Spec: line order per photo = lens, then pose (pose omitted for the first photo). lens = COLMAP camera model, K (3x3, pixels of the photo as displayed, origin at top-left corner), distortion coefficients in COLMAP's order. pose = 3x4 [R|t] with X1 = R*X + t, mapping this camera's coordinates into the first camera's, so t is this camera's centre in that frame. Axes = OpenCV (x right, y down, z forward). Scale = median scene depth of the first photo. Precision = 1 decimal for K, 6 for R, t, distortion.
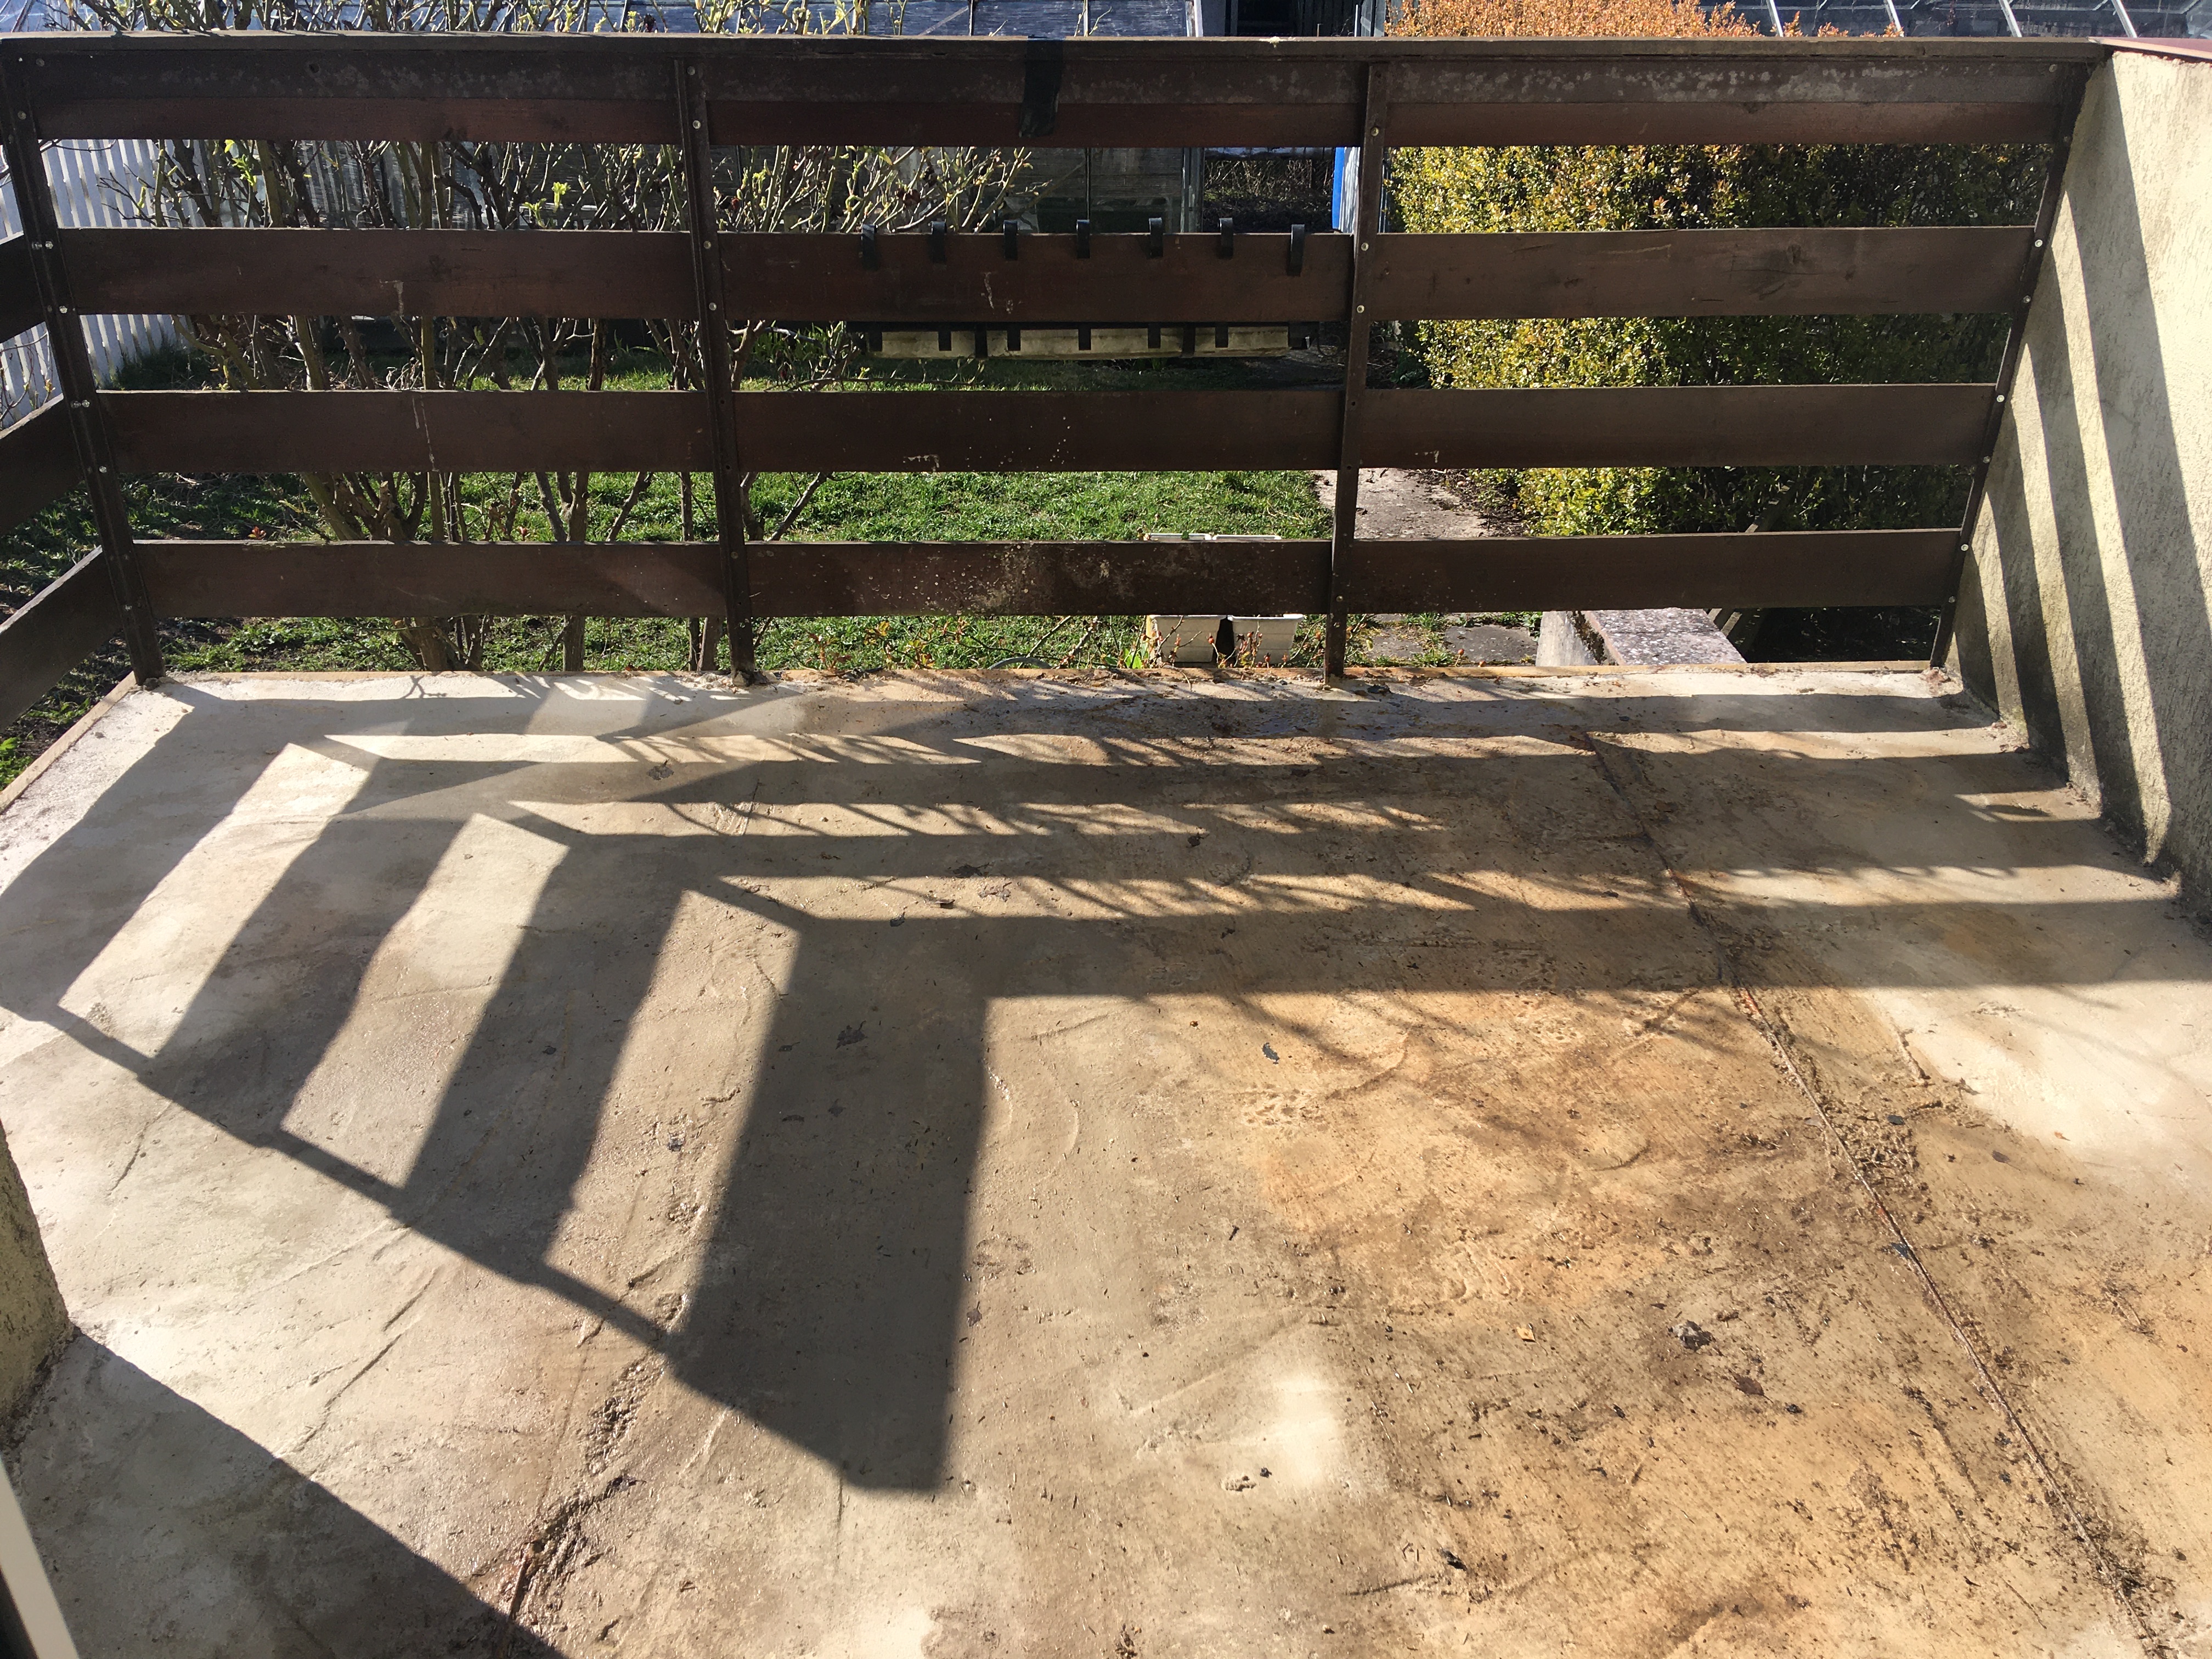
lens RADIAL K [[1851.1, 0, 1098.5], [0, 1851.1, 830.2], [0, 0, 1]] dist [0.131600, -0.193699]
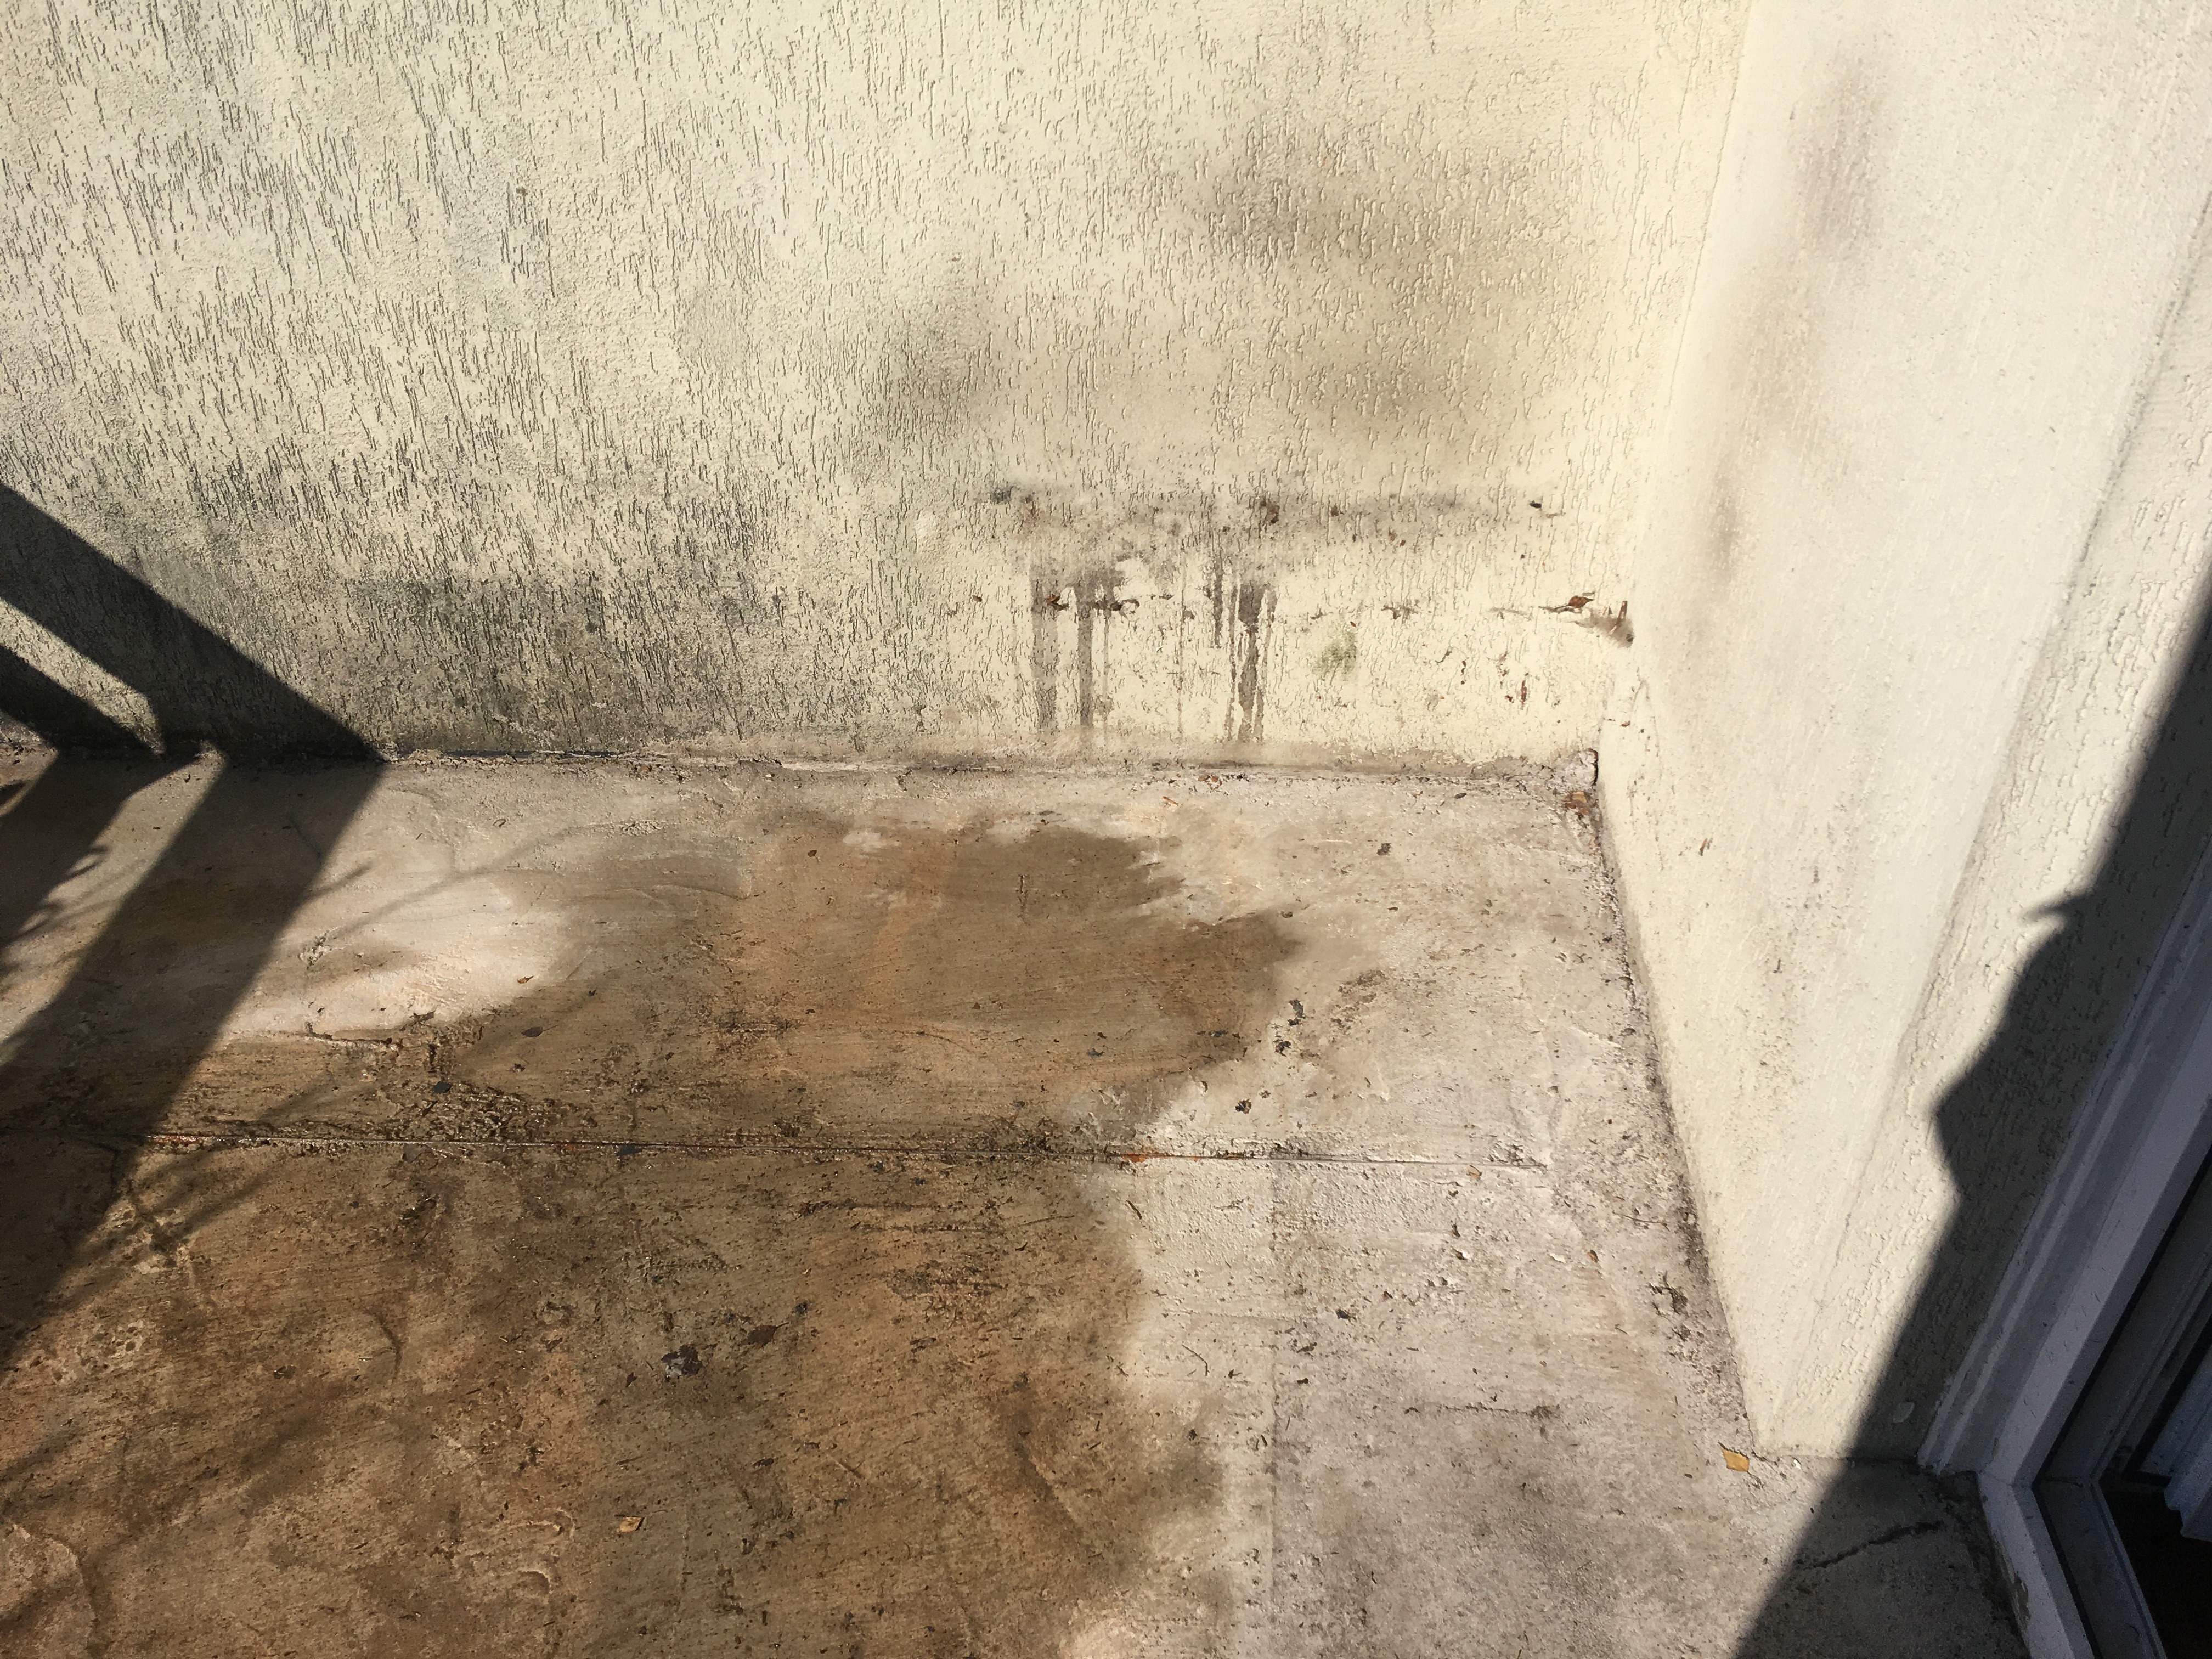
lens RADIAL K [[1851.1, 0, 1098.5], [0, 1851.1, 830.2], [0, 0, 1]] dist [0.131600, -0.193699]
pose [[0.088767, -0.603576, 0.792348, -0.217309], [0.484205, 0.721318, 0.495223, -0.251827], [-0.870440, 0.339699, 0.356284, 0.357979]]
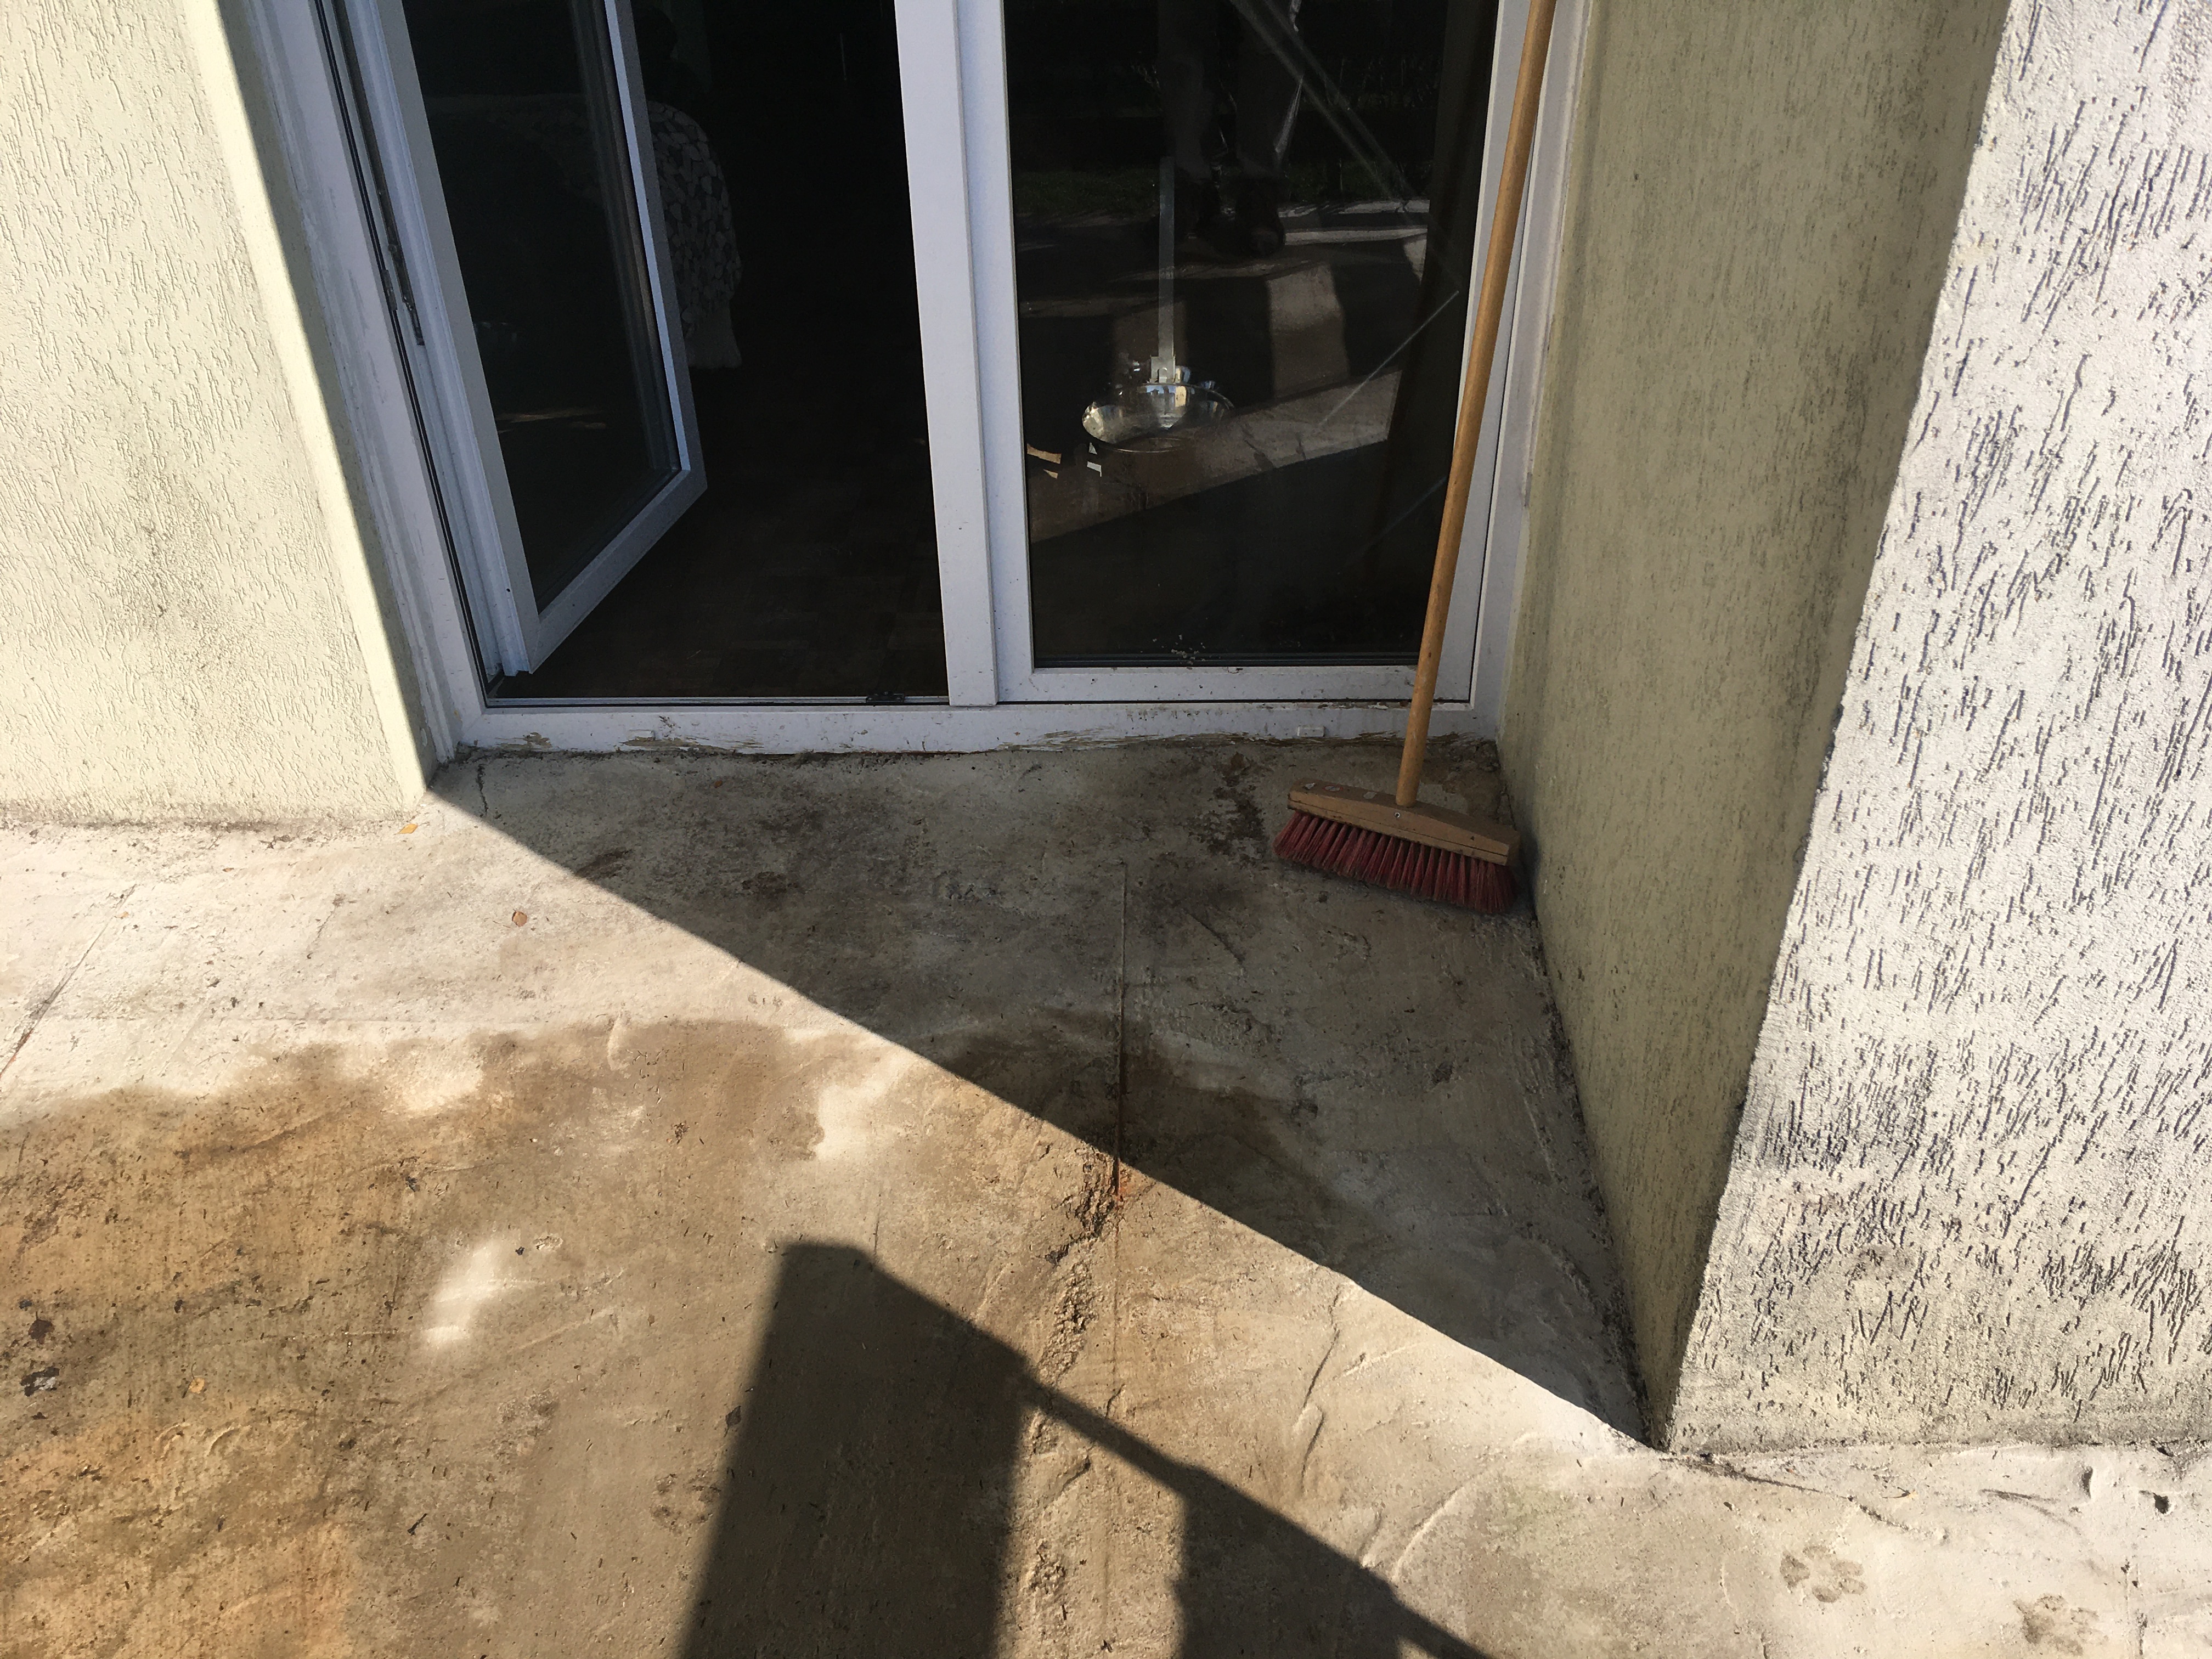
lens RADIAL K [[1851.1, 0, 1098.5], [0, 1851.1, 830.2], [0, 0, 1]] dist [0.131600, -0.193699]
pose [[-0.998055, -0.012802, 0.061007, -0.283427], [0.048992, 0.444025, 0.894674, -0.675246], [-0.038543, 0.895923, -0.442534, 1.041193]]
